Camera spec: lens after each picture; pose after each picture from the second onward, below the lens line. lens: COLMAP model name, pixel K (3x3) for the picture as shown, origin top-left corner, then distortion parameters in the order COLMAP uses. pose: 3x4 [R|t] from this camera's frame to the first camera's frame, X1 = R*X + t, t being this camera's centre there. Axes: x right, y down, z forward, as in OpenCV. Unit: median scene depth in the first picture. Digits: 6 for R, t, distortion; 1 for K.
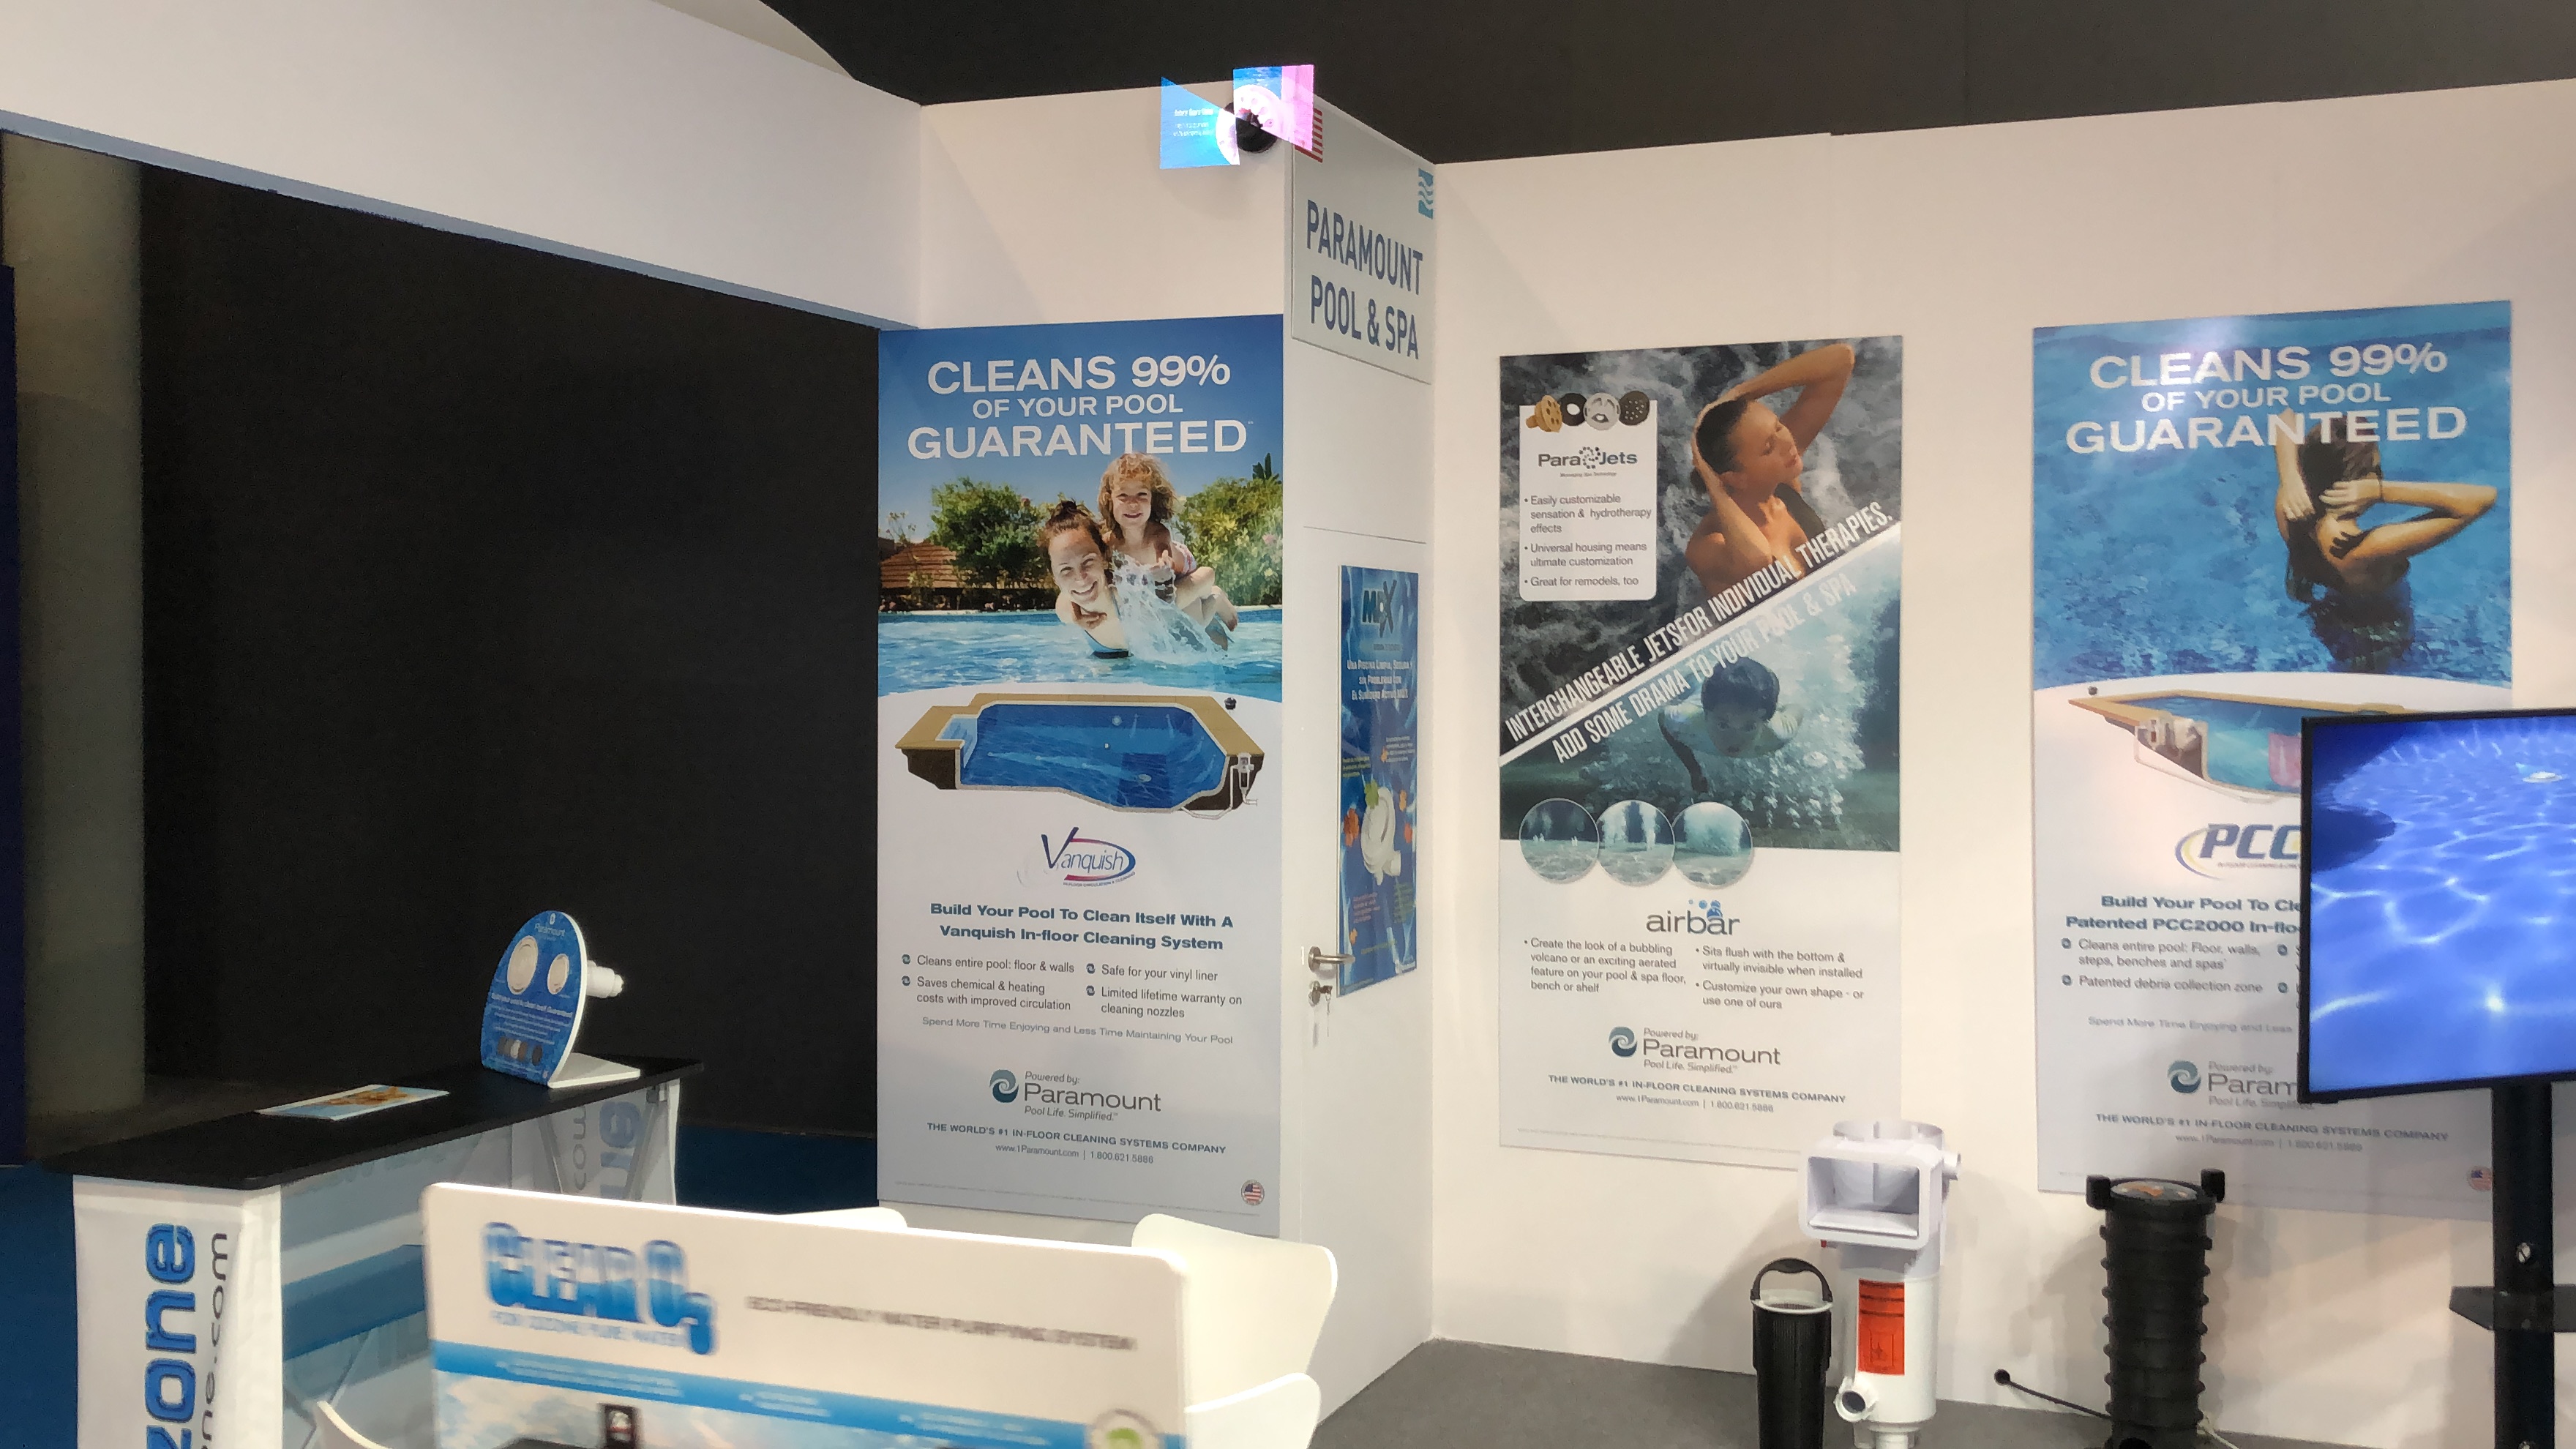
lens RADIAL K [[2386.9, 0, 1366.7], [0, 2386.9, 699.4], [0, 0, 1]] dist [0.164457, -0.531185]
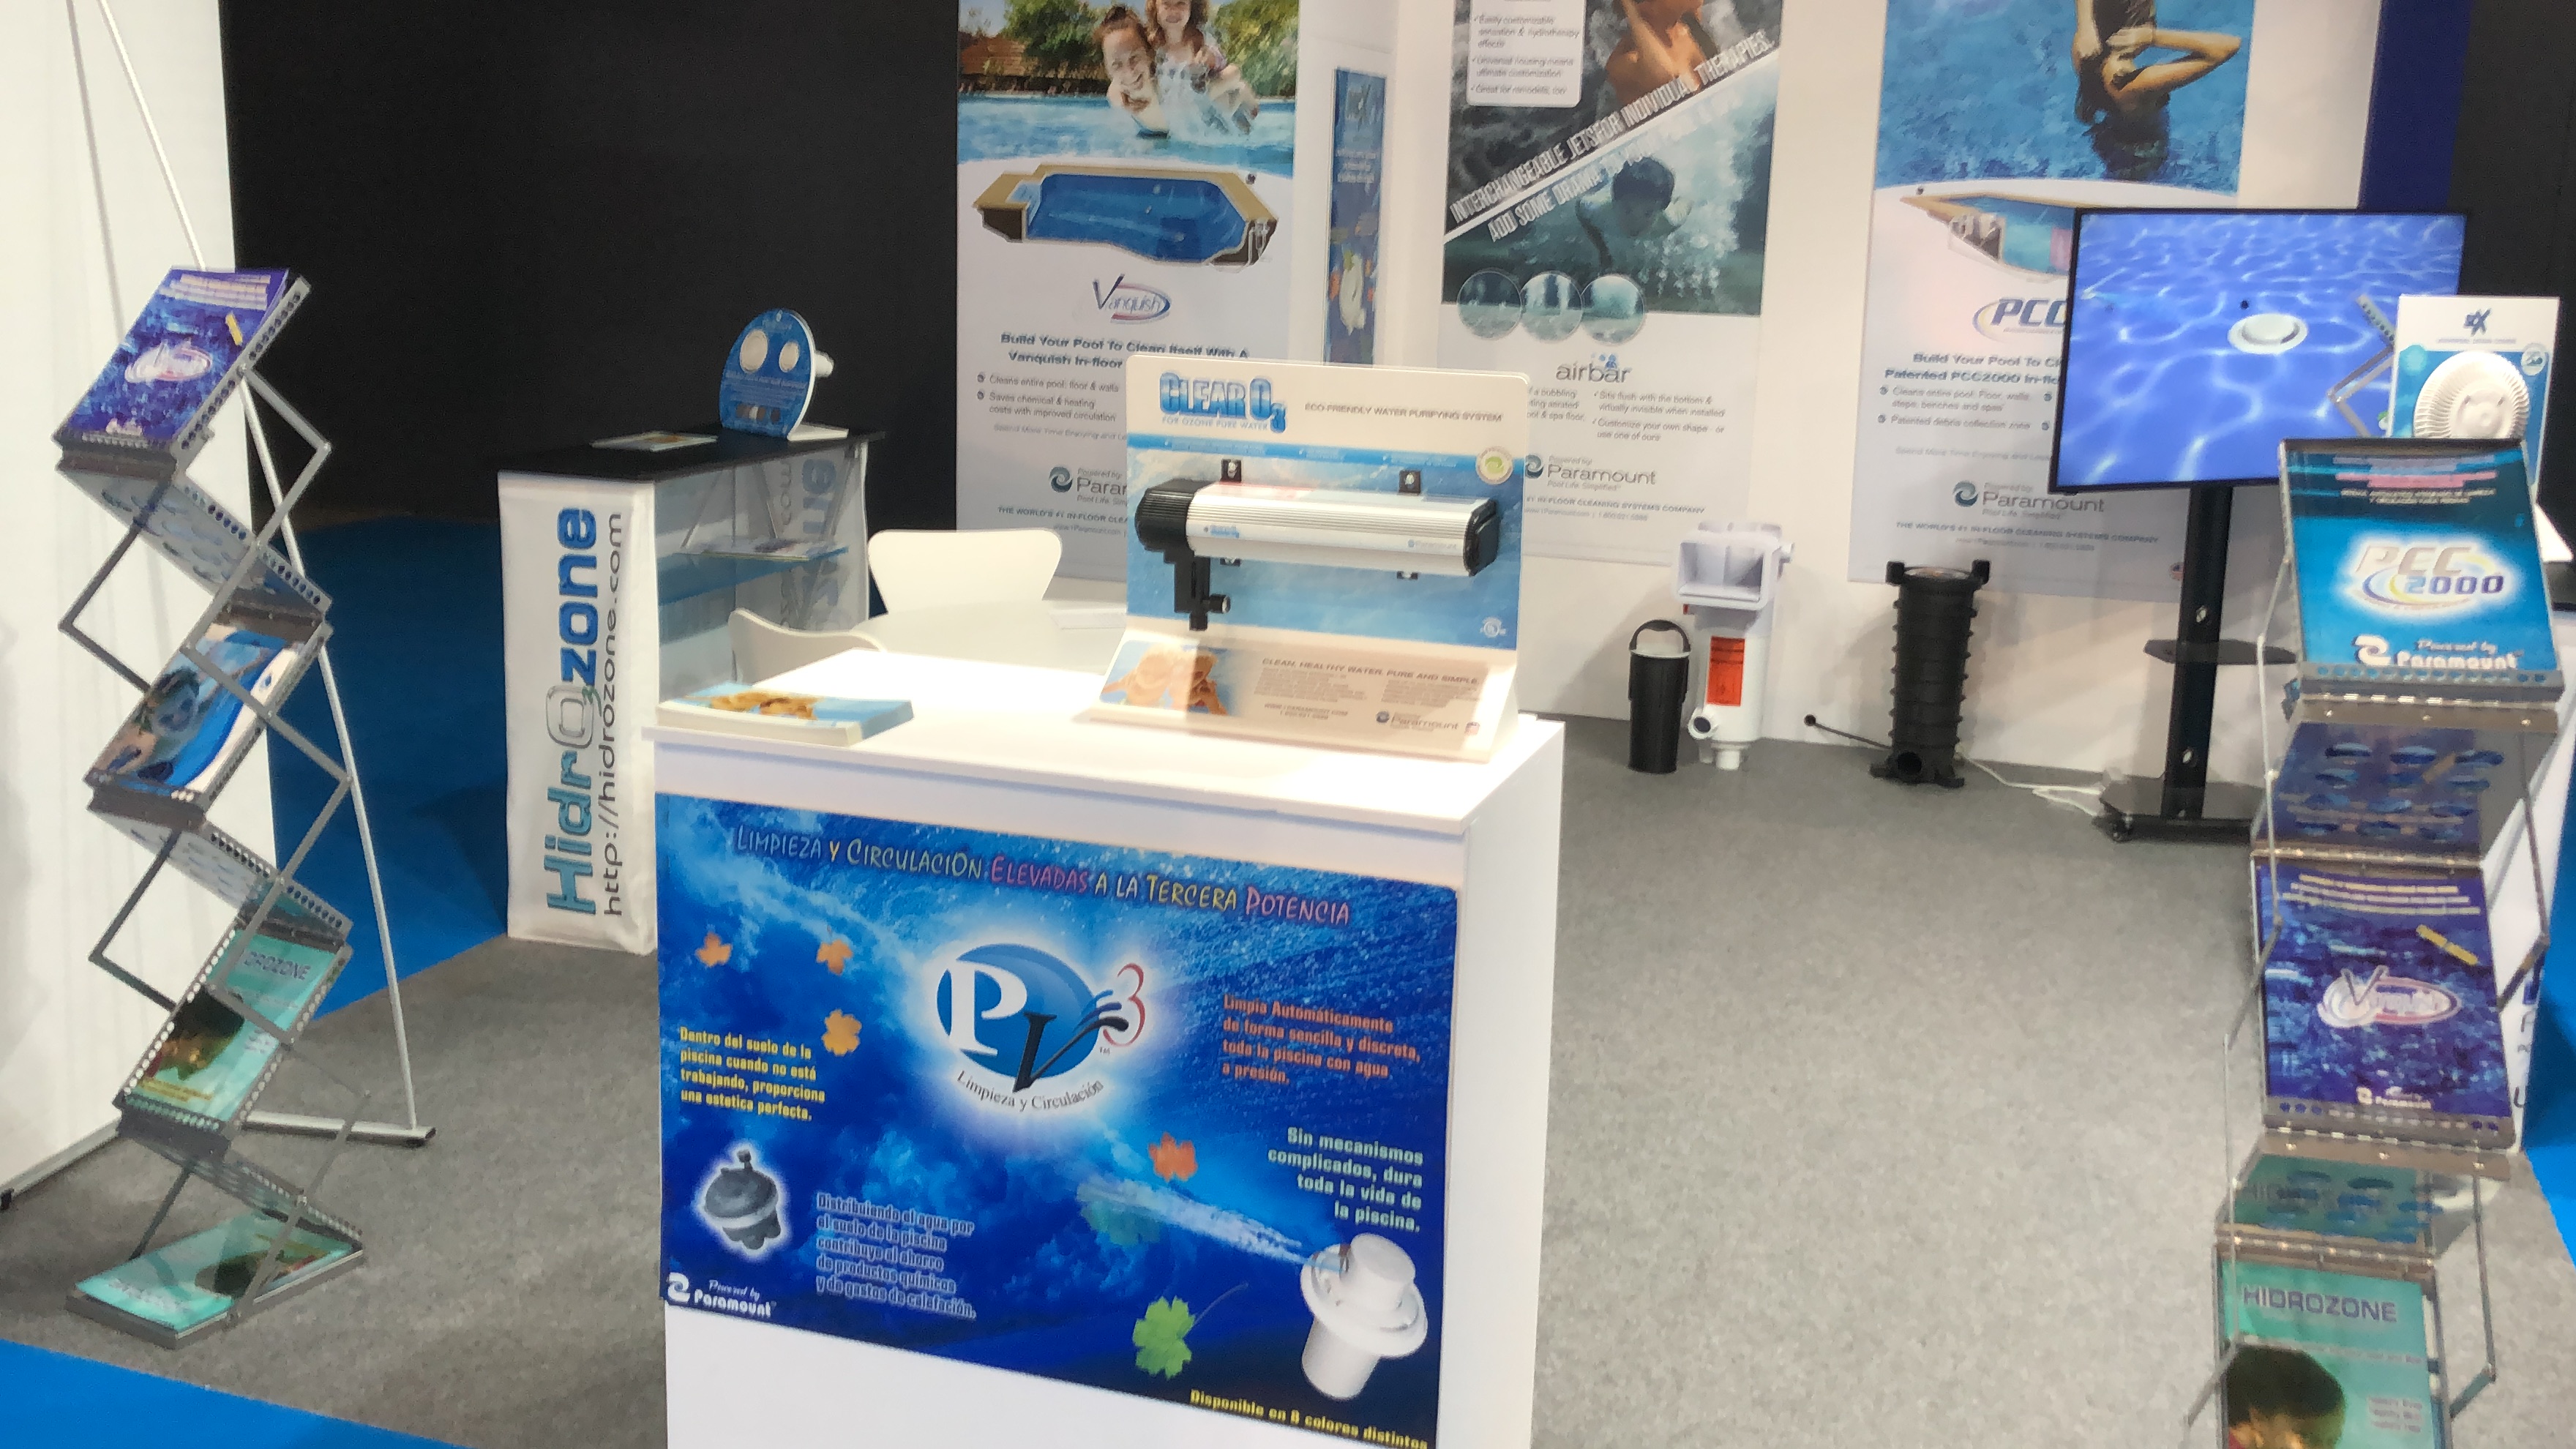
lens RADIAL K [[2384.5, 0, 1315.4], [0, 2384.5, 650.0], [0, 0, 1]] dist [0.136633, -0.411883]
pose [[0.997730, 0.021252, 0.063902, -0.094002], [-0.032156, 0.984081, 0.174785, 0.023517], [-0.059170, -0.176443, 0.982531, -0.272586]]
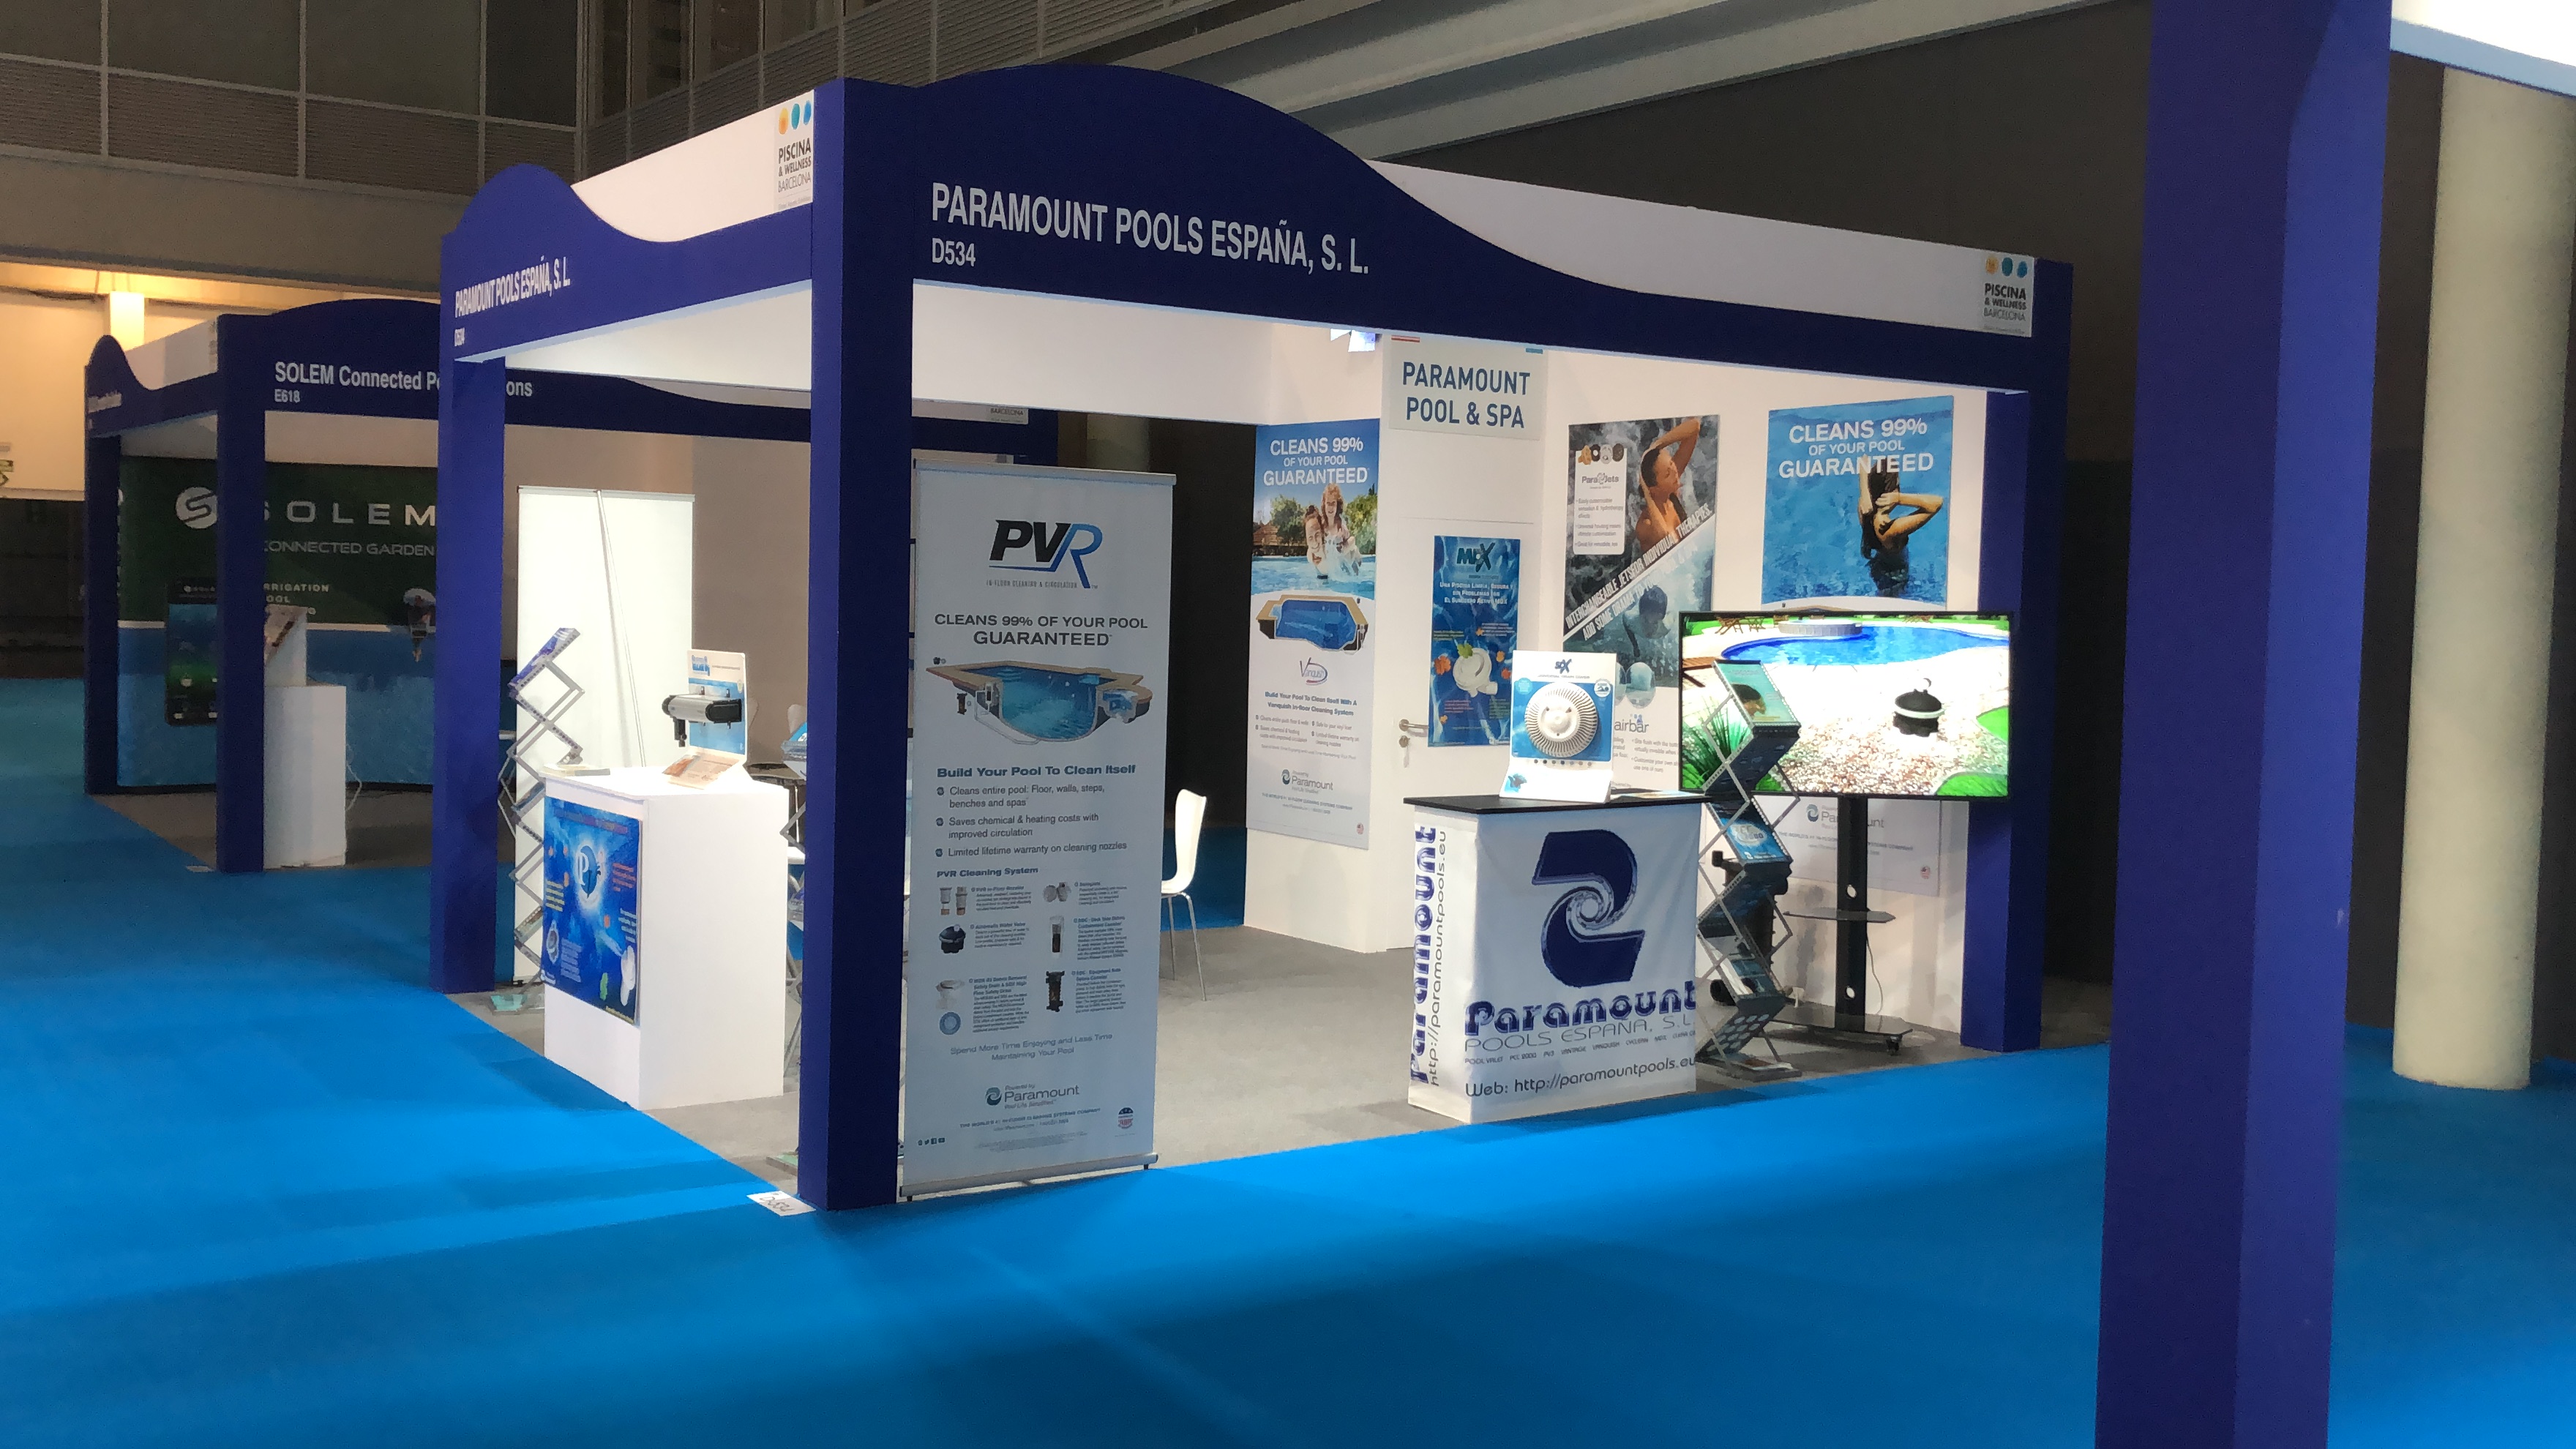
lens RADIAL K [[2384.4, 0, 1313.3], [0, 2384.4, 674.5], [0, 0, 1]] dist [0.130738, -0.441137]
pose [[0.828399, 0.038220, -0.558833, 1.049662], [-0.033424, 0.999265, 0.018796, 0.027702], [0.559140, 0.003108, 0.829067, -0.750351]]
